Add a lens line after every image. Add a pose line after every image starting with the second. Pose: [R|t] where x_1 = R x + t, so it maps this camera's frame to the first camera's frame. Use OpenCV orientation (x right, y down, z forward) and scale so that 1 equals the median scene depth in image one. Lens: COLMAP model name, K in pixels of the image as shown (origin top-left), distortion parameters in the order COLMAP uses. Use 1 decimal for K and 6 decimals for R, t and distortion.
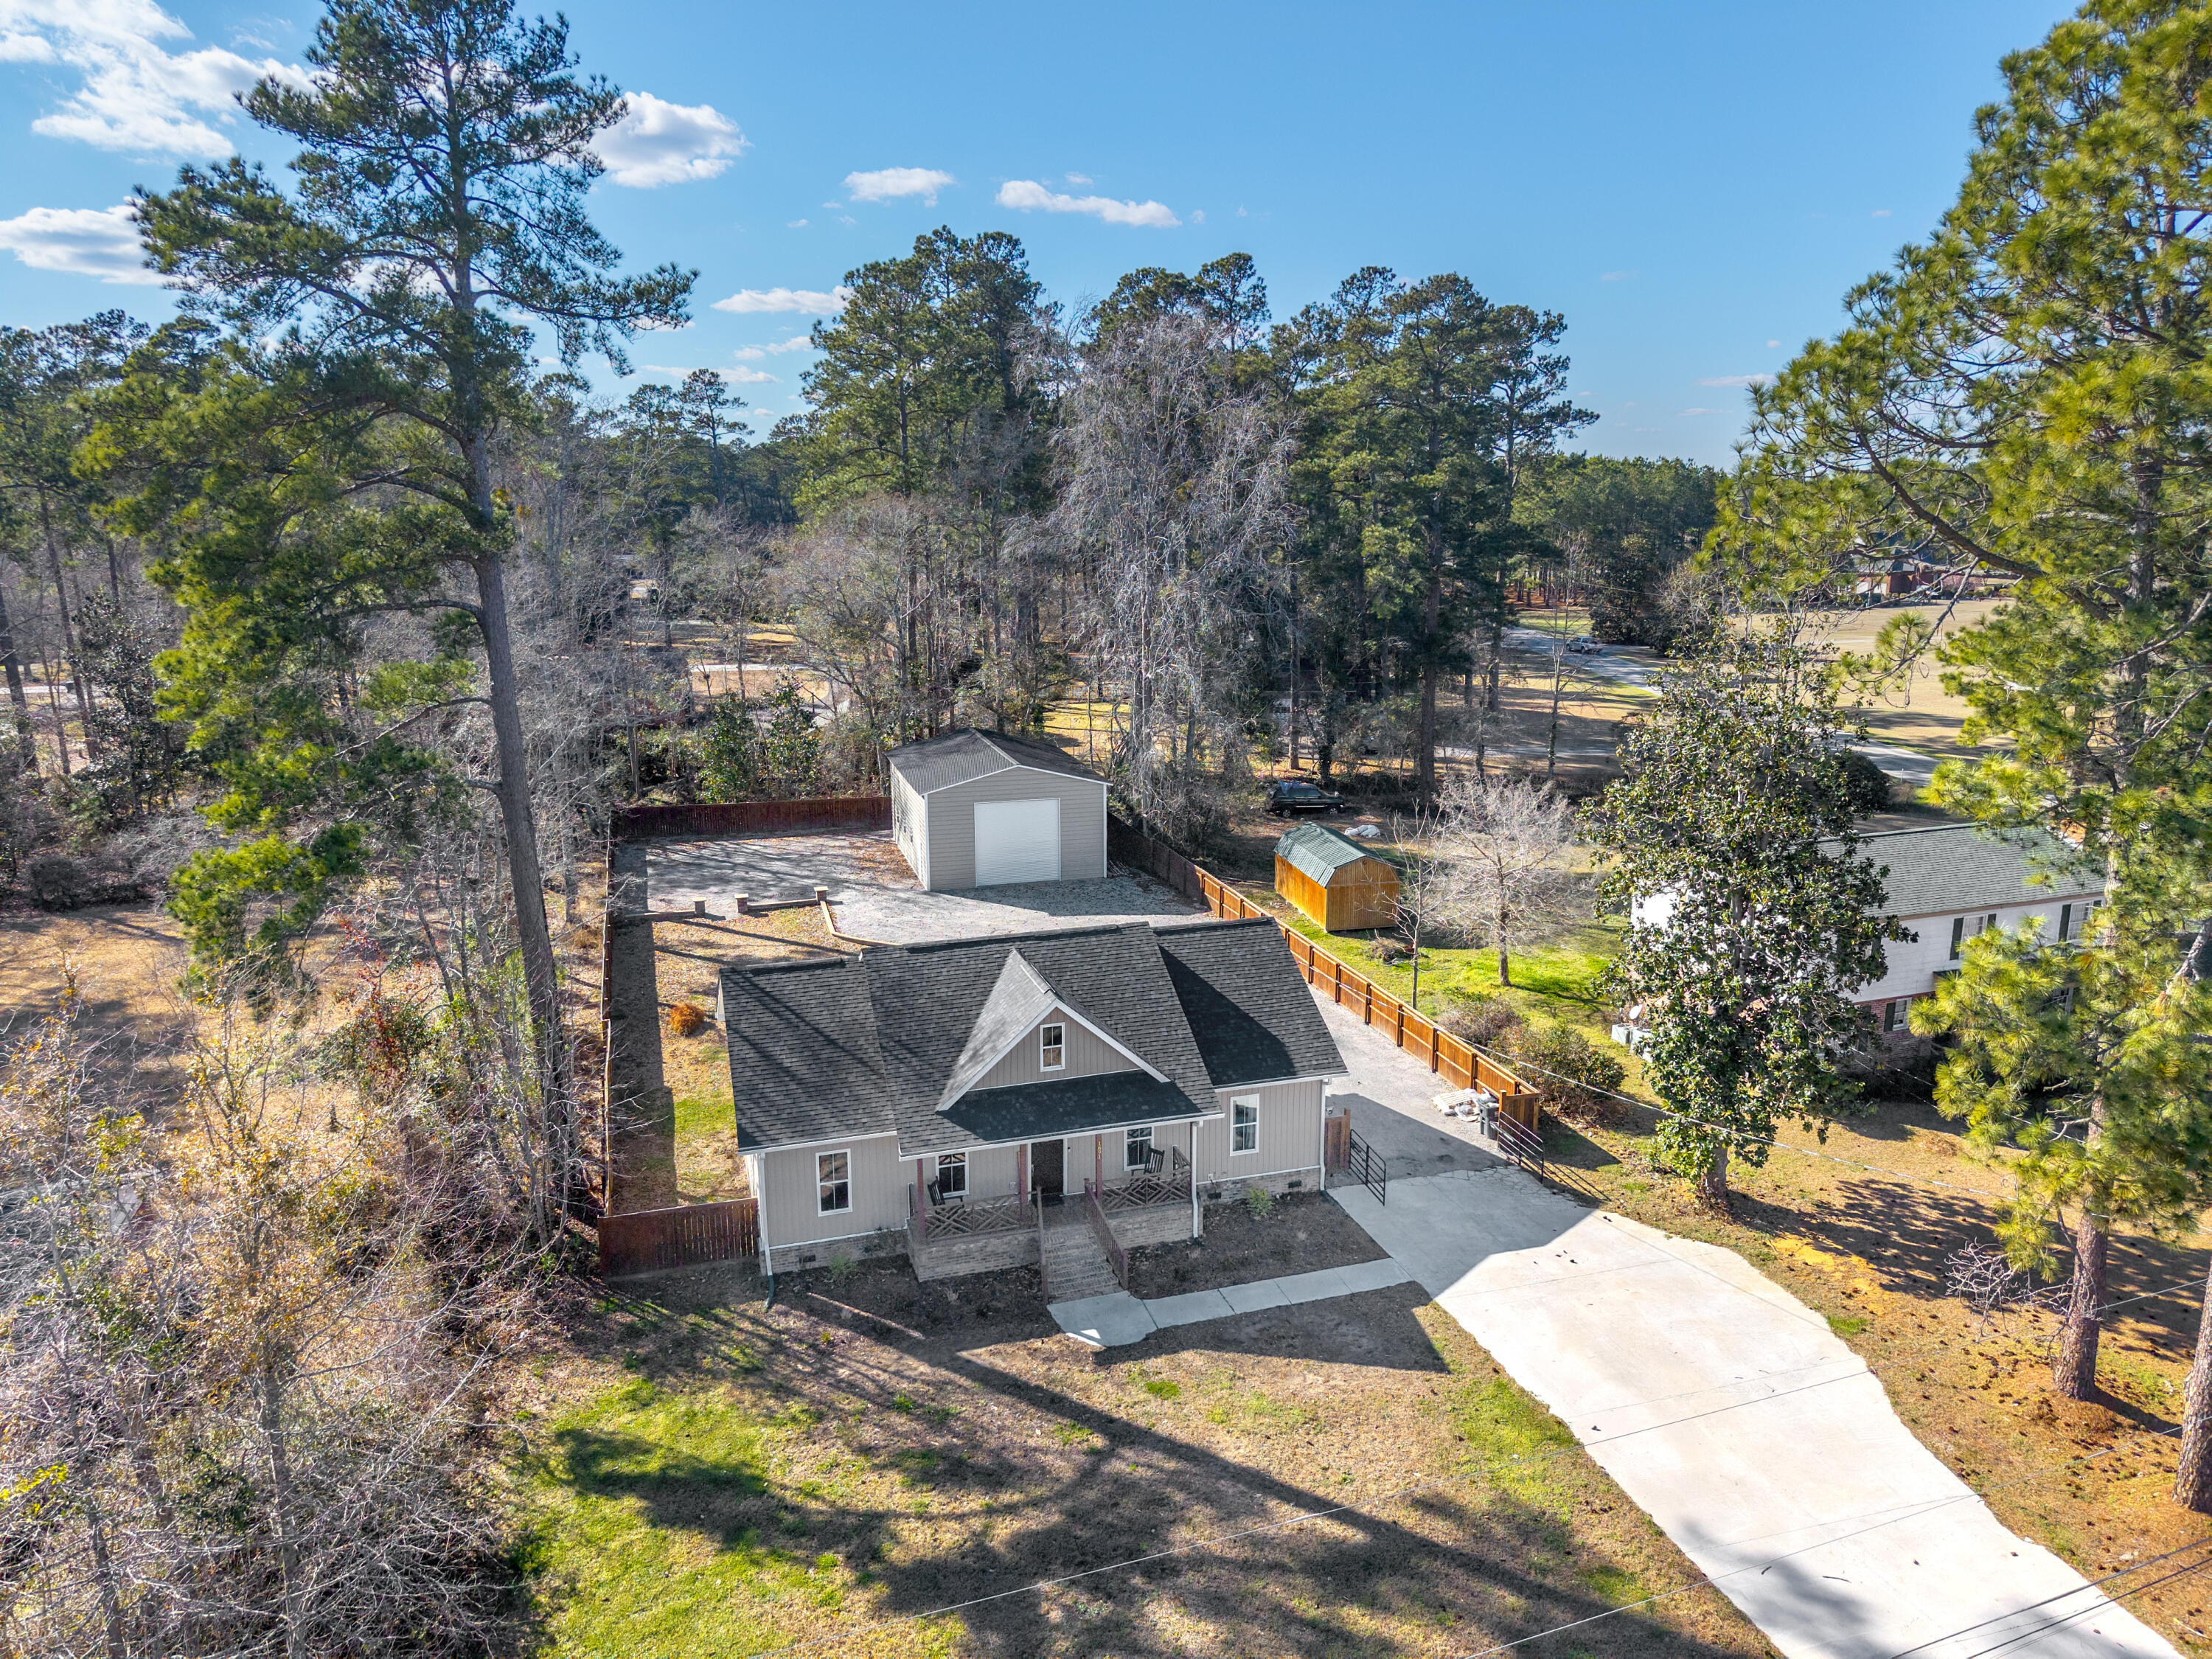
lens RADIAL K [[1444.9, 0, 1098.4], [0, 1444.9, 832.2], [0, 0, 1]] dist [0.018328, -0.018858]
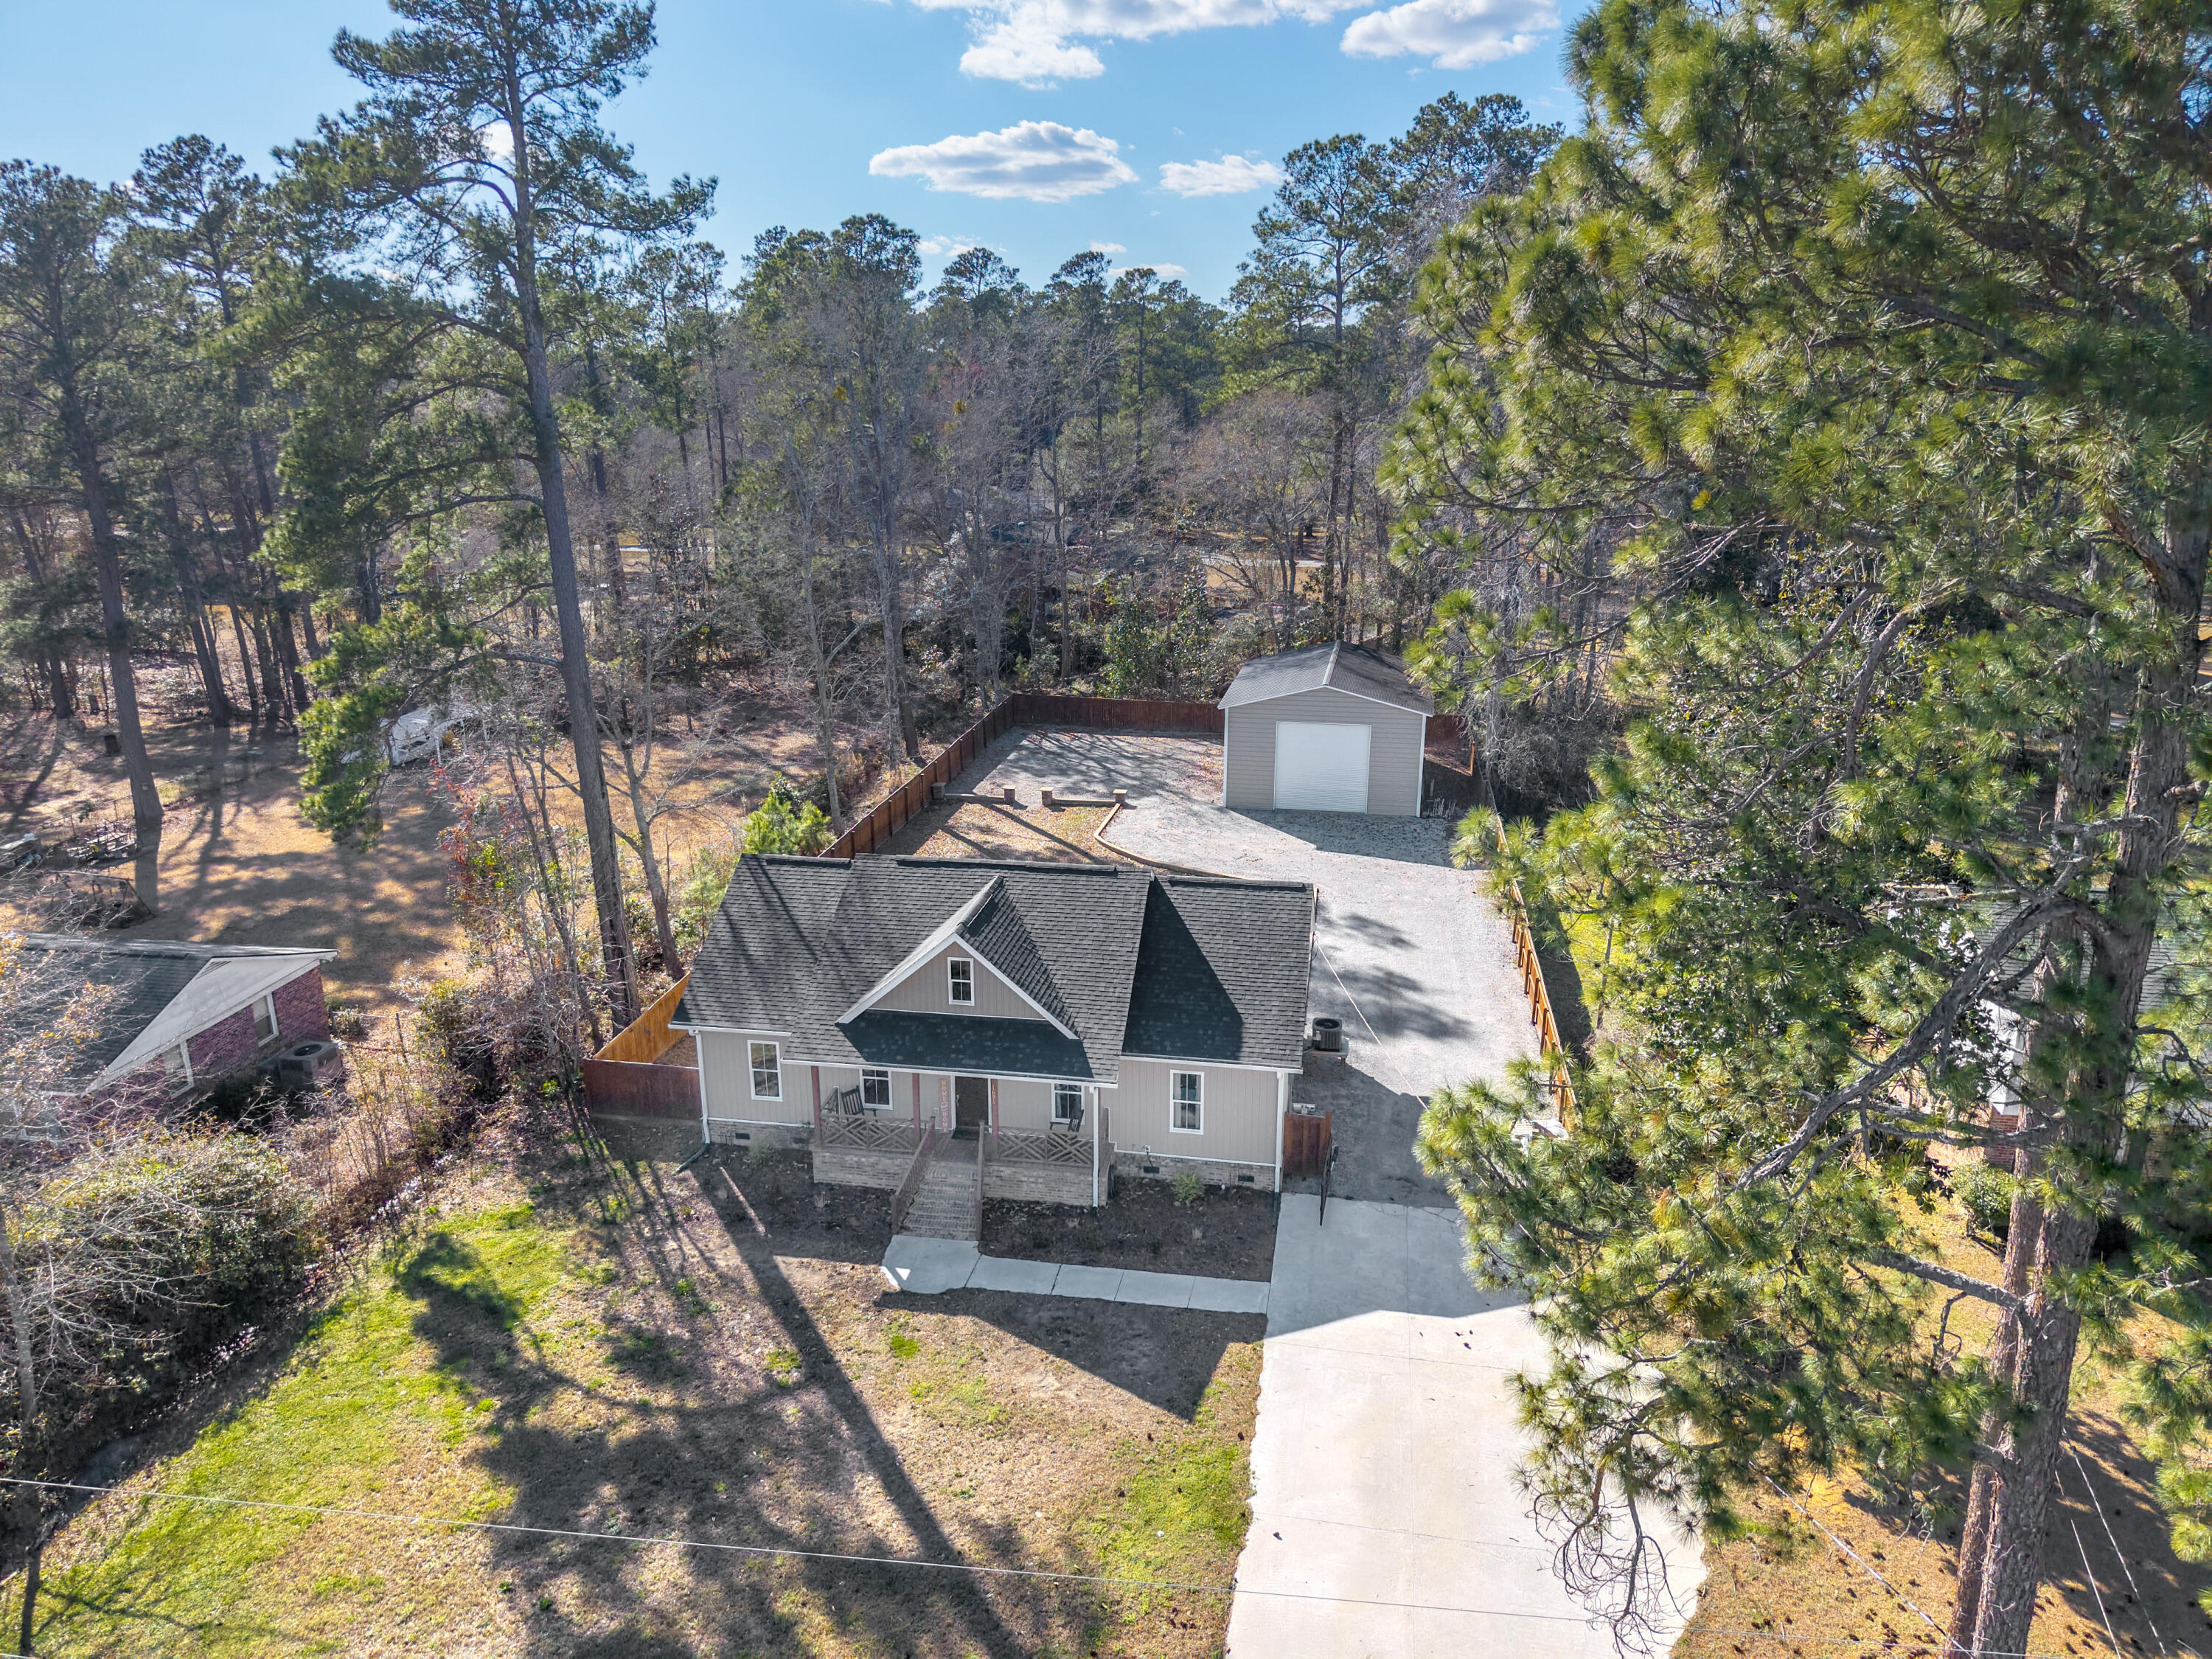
lens RADIAL K [[1444.9, 0, 1122.4], [0, 1444.9, 829.5], [0, 0, 1]] dist [0.018328, -0.018858]
pose [[0.894436, 0.131319, -0.427481, 0.475710], [-0.101010, 0.990535, 0.092940, -0.054958], [0.435640, -0.039949, 0.899234, 0.178921]]
